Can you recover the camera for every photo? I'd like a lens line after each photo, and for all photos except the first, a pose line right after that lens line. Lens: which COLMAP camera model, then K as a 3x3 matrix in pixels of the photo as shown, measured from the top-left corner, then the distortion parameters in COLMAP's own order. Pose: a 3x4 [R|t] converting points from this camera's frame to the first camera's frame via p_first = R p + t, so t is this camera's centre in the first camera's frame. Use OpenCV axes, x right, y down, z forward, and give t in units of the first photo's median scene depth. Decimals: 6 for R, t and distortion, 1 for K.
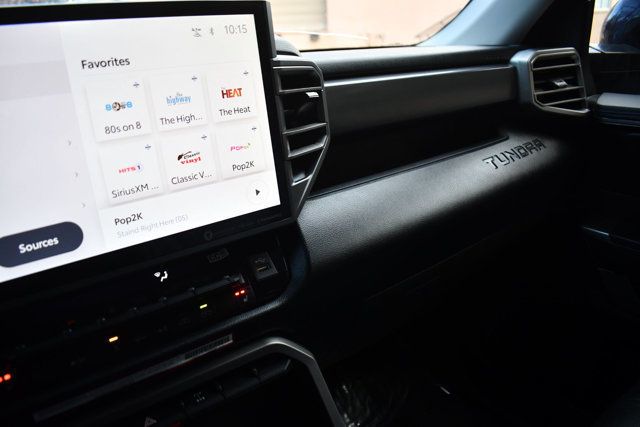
lens RADIAL K [[503.7, 0, 320.0], [0, 503.7, 213.5], [0, 0, 1]] dist [-0.092997, -0.002624]
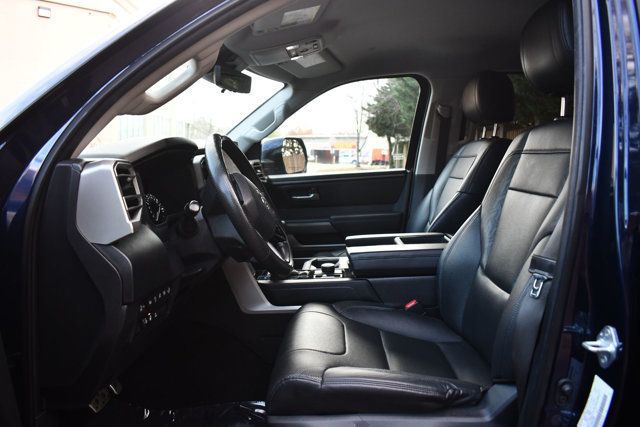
lens RADIAL K [[503.7, 0, 320.0], [0, 503.7, 213.5], [0, 0, 1]] dist [-0.092997, -0.002624]
pose [[0.637277, -0.070463, 0.767406, -1.585765], [0.283406, 0.947456, -0.148354, 0.515755], [-0.716630, 0.312030, 0.623762, -1.039138]]
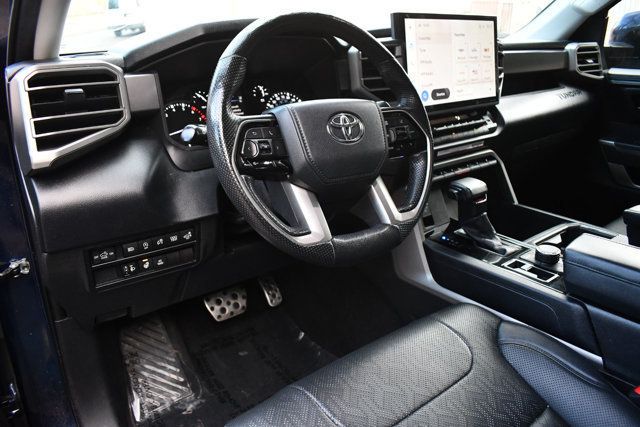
lens RADIAL K [[503.7, 0, 320.0], [0, 503.7, 213.5], [0, 0, 1]] dist [-0.092997, -0.002624]
pose [[0.999514, 0.020790, 0.023207, -0.595684], [-0.020868, 0.999777, 0.003115, 0.345901], [-0.023137, -0.003597, 0.999726, -0.871818]]
